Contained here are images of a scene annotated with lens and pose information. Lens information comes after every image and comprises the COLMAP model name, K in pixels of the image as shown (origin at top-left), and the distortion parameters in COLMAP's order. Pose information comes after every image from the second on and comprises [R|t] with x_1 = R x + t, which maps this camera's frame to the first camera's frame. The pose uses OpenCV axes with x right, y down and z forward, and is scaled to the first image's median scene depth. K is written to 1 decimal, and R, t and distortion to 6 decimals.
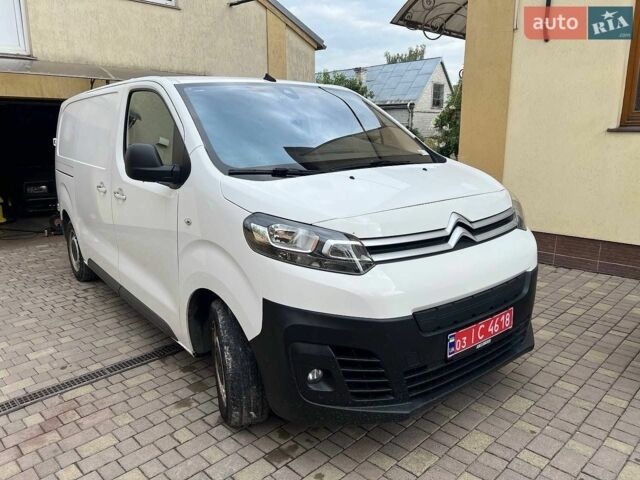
lens RADIAL K [[486.2, 0, 316.3], [0, 486.2, 239.5], [0, 0, 1]] dist [0.028768, -0.009218]
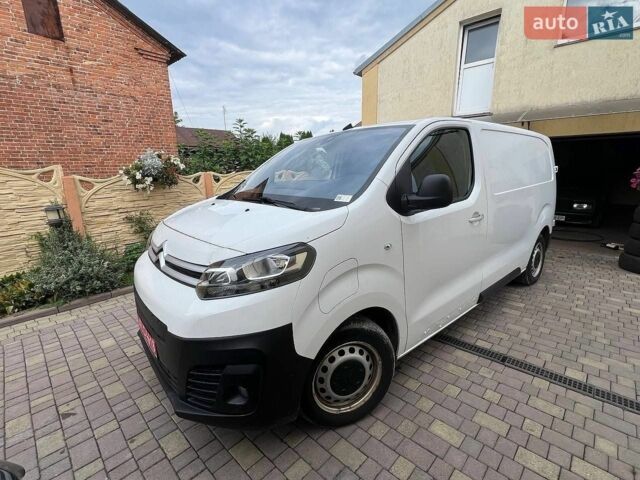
lens RADIAL K [[300.5, 0, 320.0], [0, 300.5, 240.0], [0, 0, 1]] dist [-0.000126, 0.000908]
pose [[0.028875, 0.247052, -0.968572, 0.821745], [-0.196952, 0.951387, 0.236798, -0.249450], [0.979988, 0.183925, 0.076129, 1.039055]]
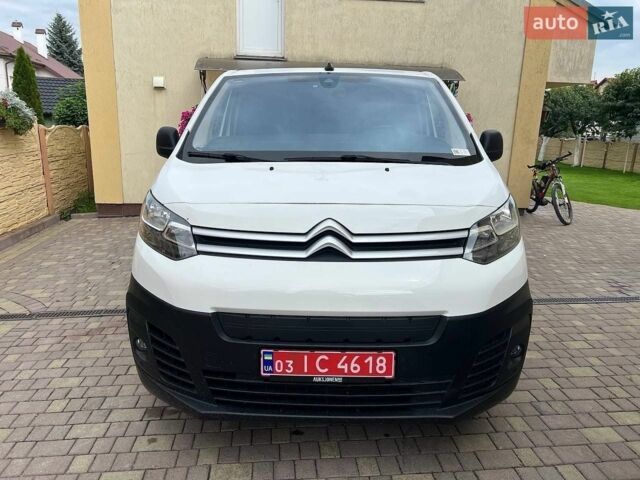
lens RADIAL K [[486.2, 0, 316.3], [0, 486.2, 239.5], [0, 0, 1]] dist [0.028768, -0.009218]
pose [[0.777421, 0.173279, -0.604641, 0.608382], [-0.167841, 0.983597, 0.066078, -0.055461], [0.606173, 0.050113, 0.793753, 0.246832]]
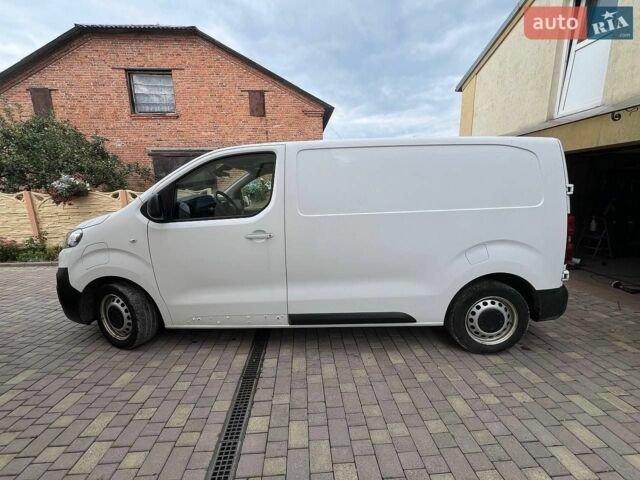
lens RADIAL K [[252.9, 0, 320.0], [0, 252.9, 240.0], [0, 0, 1]] dist [0.000158, -0.000081]
pose [[-0.650492, 0.167364, -0.740844, 0.463598], [-0.136870, 0.933619, 0.331092, -0.443013], [0.747079, 0.316772, -0.584405, 2.035285]]
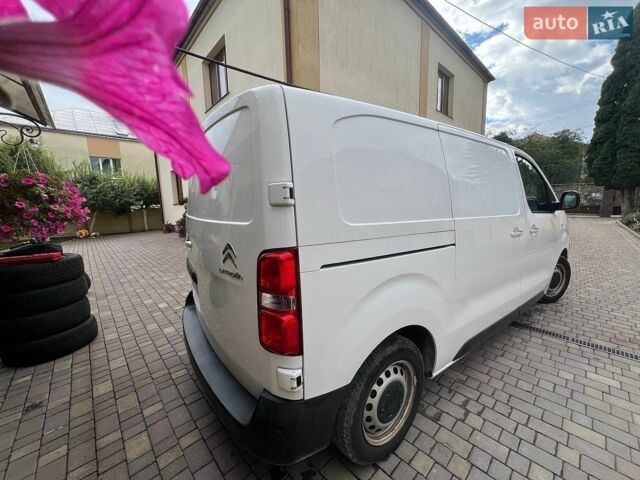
lens RADIAL K [[252.9, 0, 320.0], [0, 252.9, 240.0], [0, 0, 1]] dist [0.000158, -0.000081]
pose [[0.028496, -0.138608, 0.989937, -1.243478], [0.236905, 0.963060, 0.128025, -0.327684], [-0.971115, 0.230873, 0.060280, 1.717544]]
